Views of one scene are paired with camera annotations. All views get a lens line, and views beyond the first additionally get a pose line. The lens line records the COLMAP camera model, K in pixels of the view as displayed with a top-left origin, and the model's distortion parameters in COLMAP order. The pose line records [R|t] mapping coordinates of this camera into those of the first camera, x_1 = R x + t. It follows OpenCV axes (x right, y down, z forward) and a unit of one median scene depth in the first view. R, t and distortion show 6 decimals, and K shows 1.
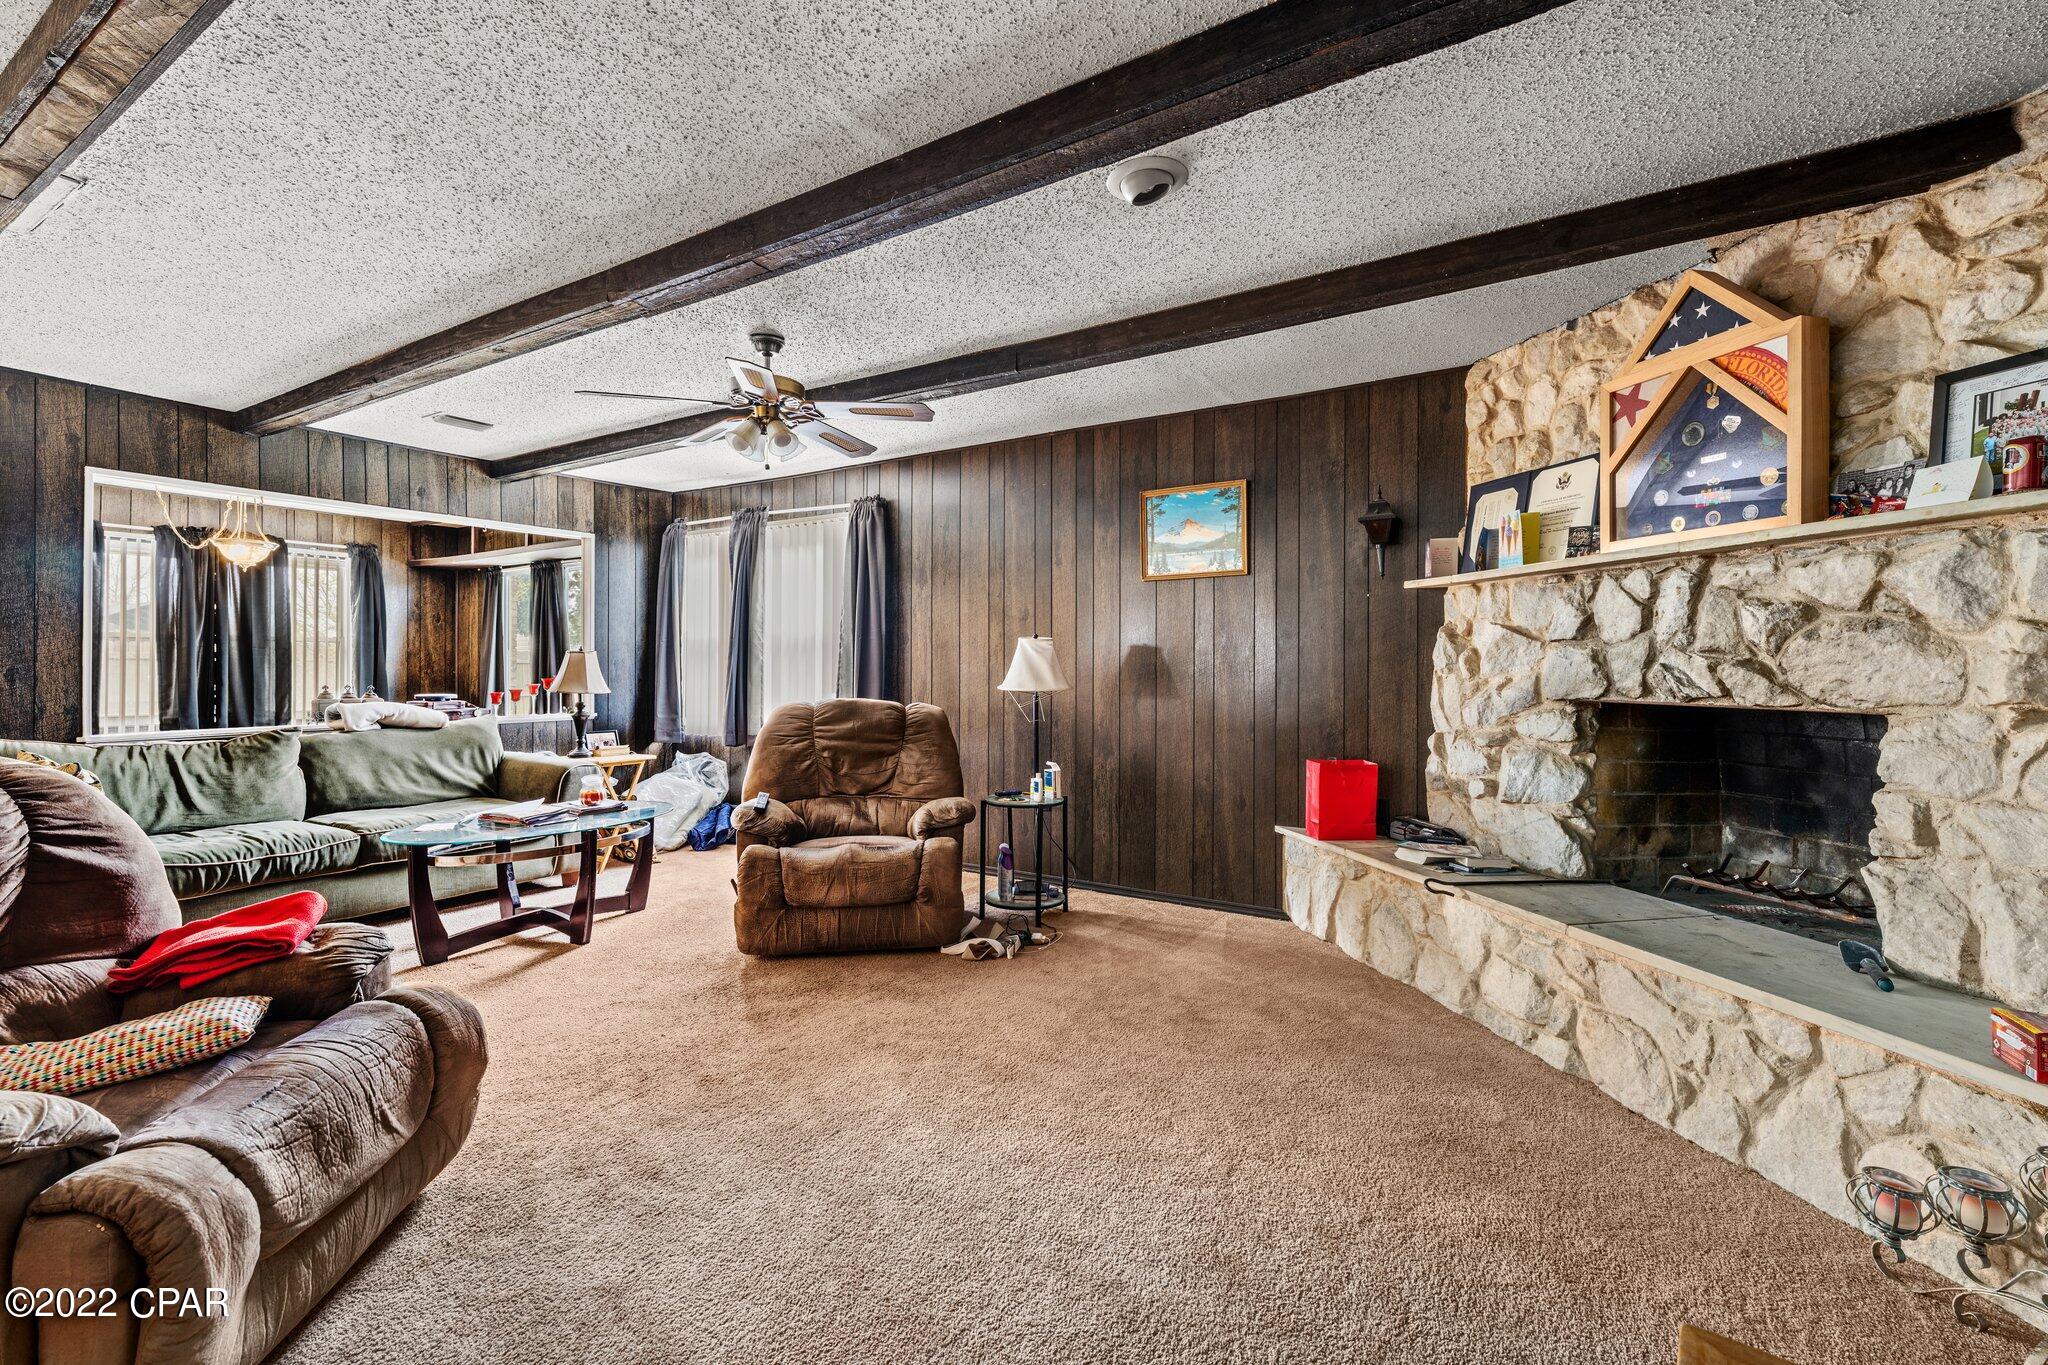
lens RADIAL K [[917.2, 0, 1038.9], [0, 917.2, 668.2], [0, 0, 1]] dist [0.002604, -0.002161]
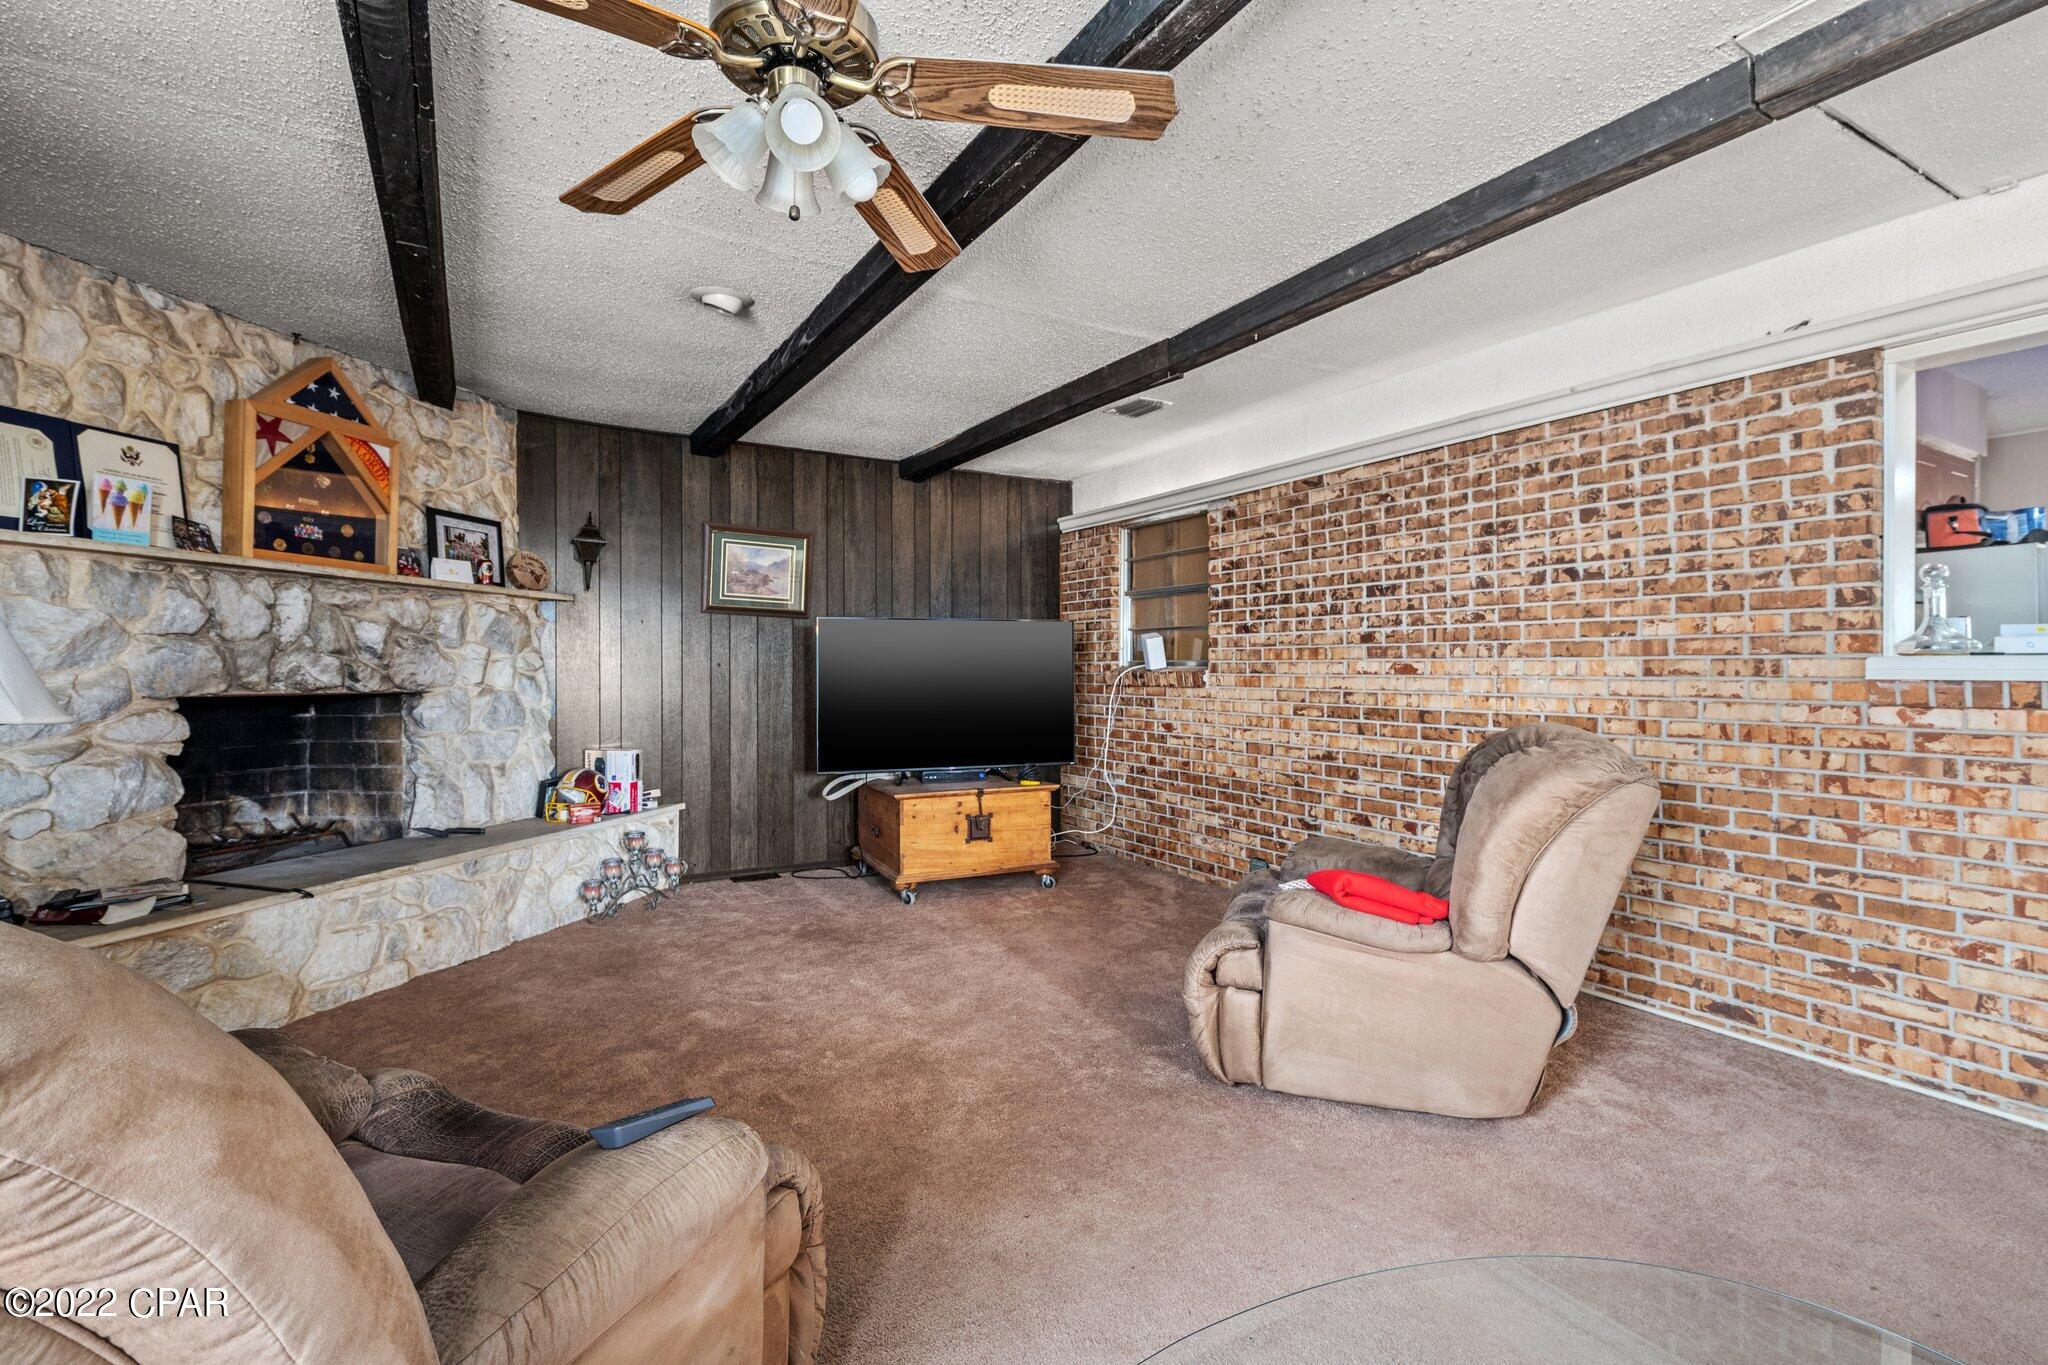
lens RADIAL K [[927.0, 0, 1036.8], [0, 927.0, 668.7], [0, 0, 1]] dist [0.001434, 0.000149]
pose [[-0.887144, -0.003433, 0.461481, -0.512876], [-0.006546, 0.999965, -0.005146, 0.003297], [-0.461447, -0.007586, -0.887135, 1.120907]]
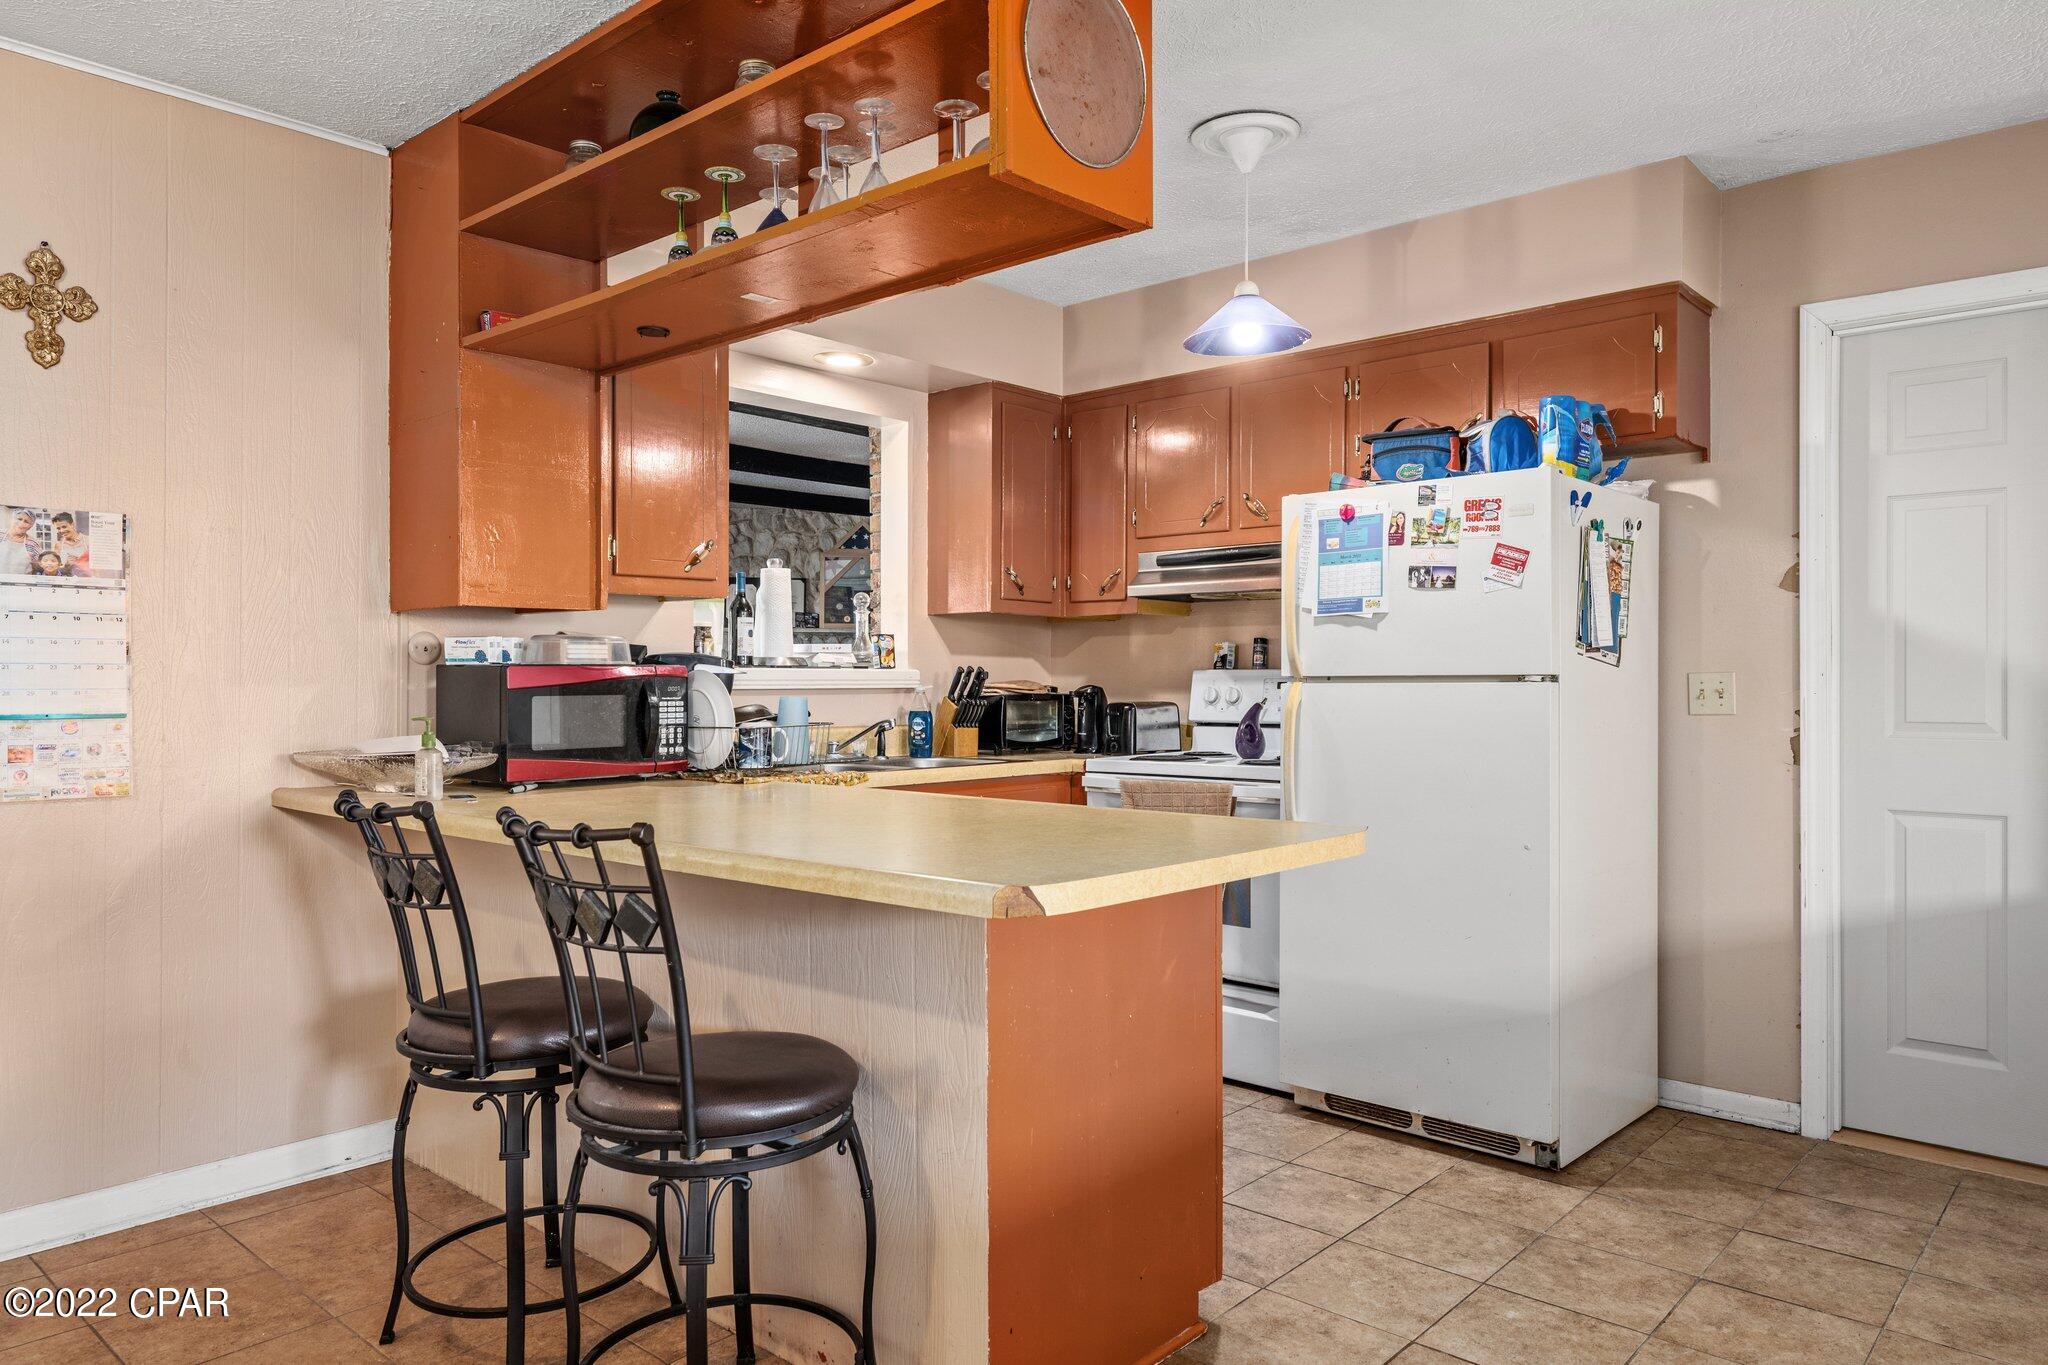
lens RADIAL K [[1326.5, 0, 1031.1], [0, 1326.5, 677.4], [0, 0, 1]] dist [-0.000364, 0.001868]
pose [[0.171750, -0.000471, 0.985140, -1.808609], [-0.007307, 0.999972, 0.001752, -0.010464], [-0.985113, -0.007499, 0.171742, -0.042398]]
